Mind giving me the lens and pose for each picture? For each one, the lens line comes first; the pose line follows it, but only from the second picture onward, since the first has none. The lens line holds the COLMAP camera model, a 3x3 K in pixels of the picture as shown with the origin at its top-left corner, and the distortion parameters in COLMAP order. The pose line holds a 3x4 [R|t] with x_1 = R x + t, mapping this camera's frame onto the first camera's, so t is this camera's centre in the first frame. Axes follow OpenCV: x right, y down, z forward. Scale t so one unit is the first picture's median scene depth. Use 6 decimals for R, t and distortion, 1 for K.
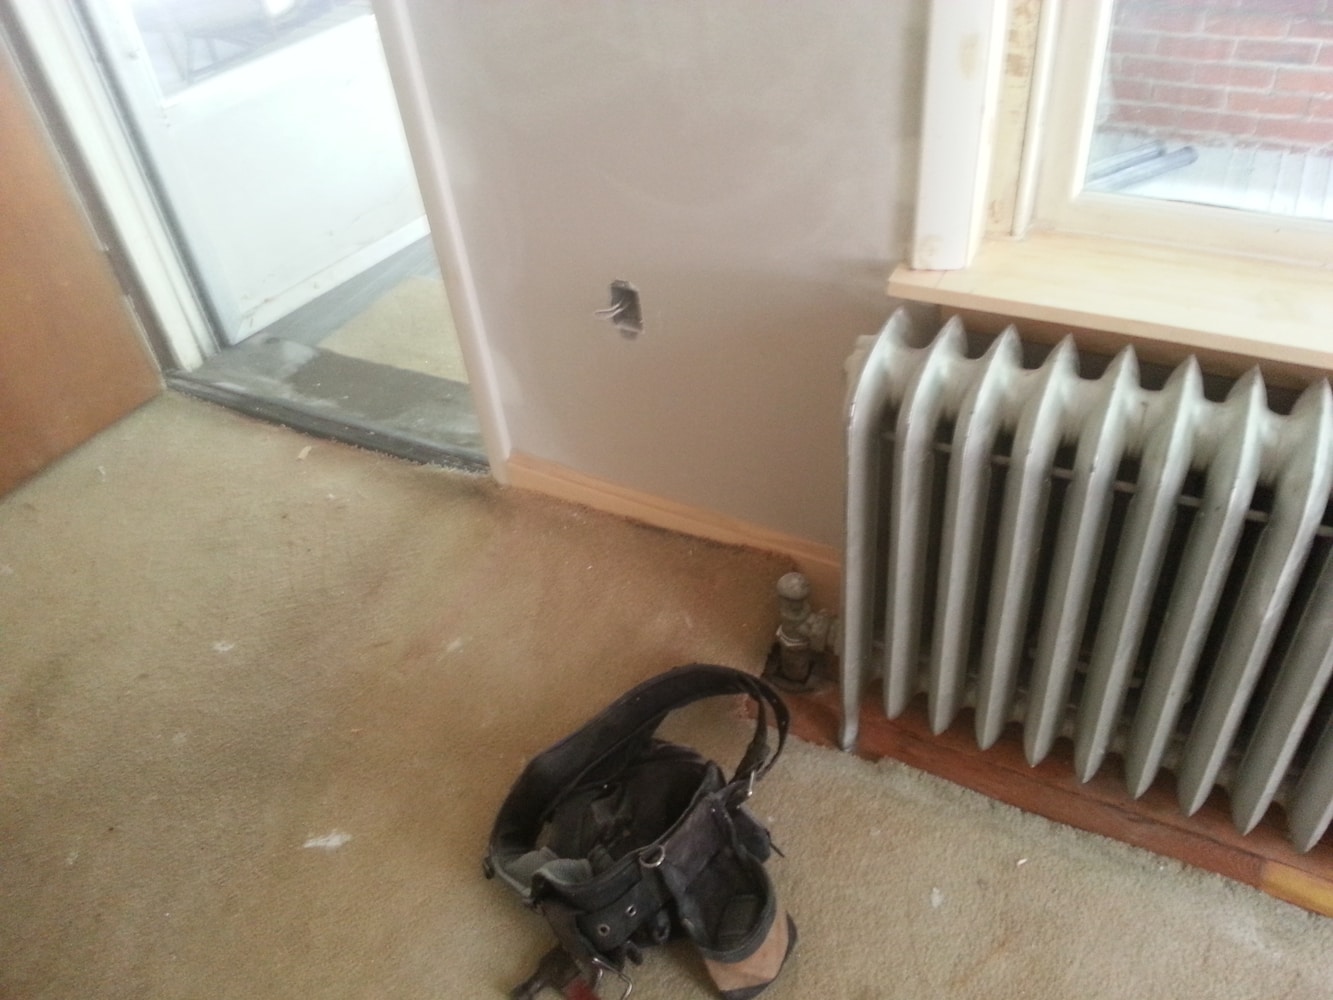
lens RADIAL K [[1104.9, 0, 672.7], [0, 1104.9, 498.9], [0, 0, 1]] dist [0.023224, -0.028980]
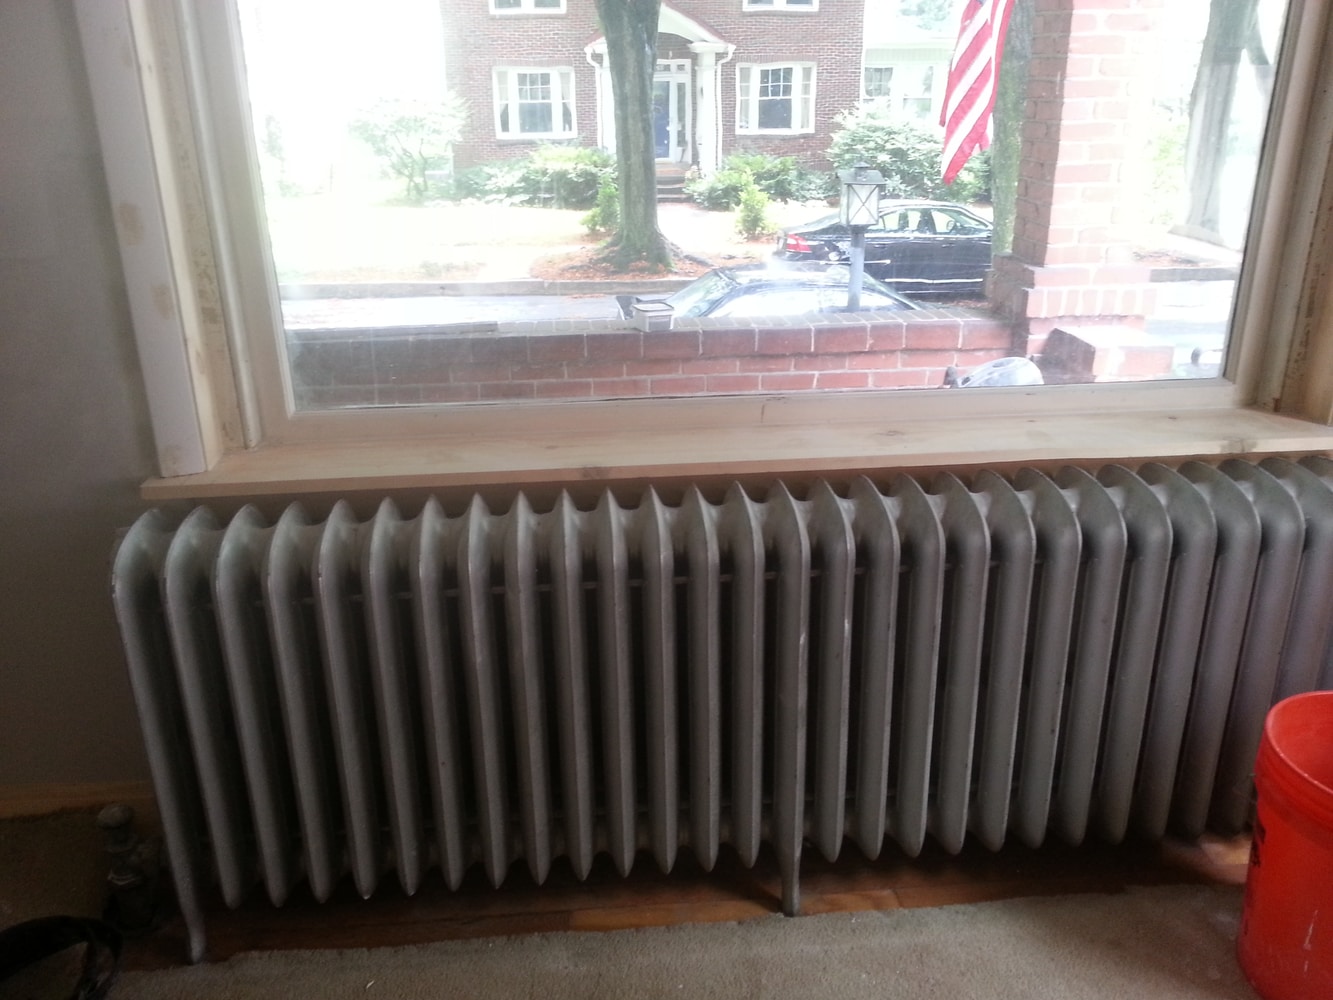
lens RADIAL K [[1104.9, 0, 667.7], [0, 1104.9, 494.7], [0, 0, 1]] dist [0.023224, -0.028980]
pose [[0.861161, -0.111614, 0.495927, 0.087251], [0.290430, 0.908718, -0.299804, 0.311377], [-0.417195, 0.402212, 0.814969, -0.186757]]
